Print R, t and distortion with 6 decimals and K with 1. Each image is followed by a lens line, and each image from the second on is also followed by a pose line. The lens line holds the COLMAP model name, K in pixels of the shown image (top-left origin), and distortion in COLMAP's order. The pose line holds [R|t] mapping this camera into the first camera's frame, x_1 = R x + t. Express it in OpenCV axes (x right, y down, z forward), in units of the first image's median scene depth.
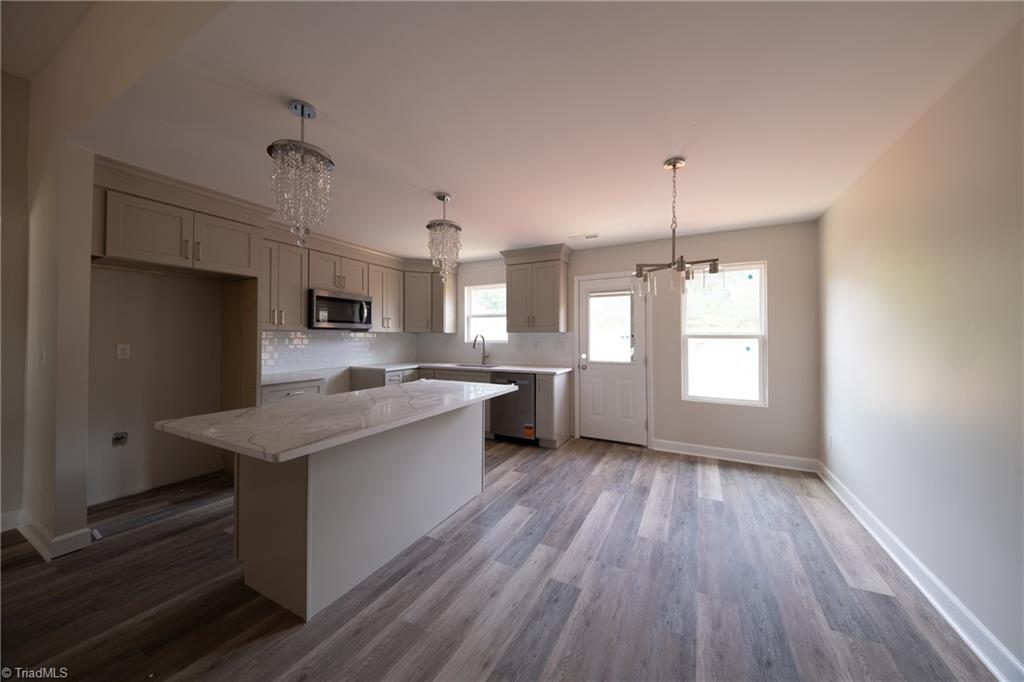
lens RADIAL K [[347.0, 0, 519.5], [0, 347.0, 335.8], [0, 0, 1]] dist [0.031504, -0.017316]
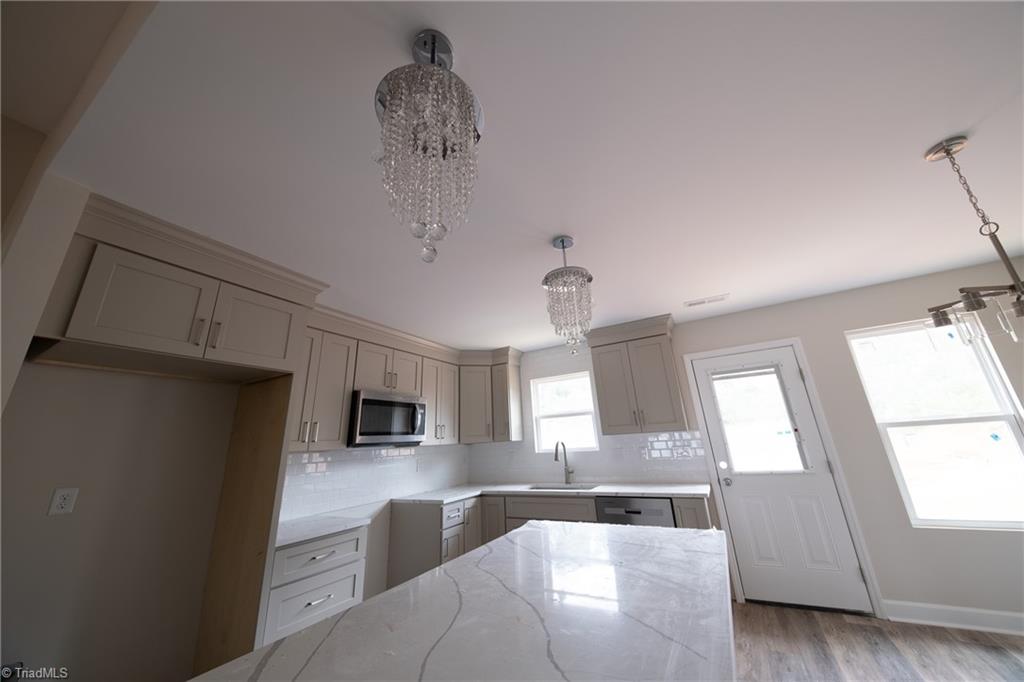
lens RADIAL K [[346.6, 0, 515.5], [0, 346.6, 335.2], [0, 0, 1]] dist [0.026591, -0.013459]
pose [[0.997703, -0.065962, -0.015421, -0.209139], [0.058347, 0.952442, -0.299082, -0.002860], [0.034416, 0.297495, 0.954103, 0.239038]]
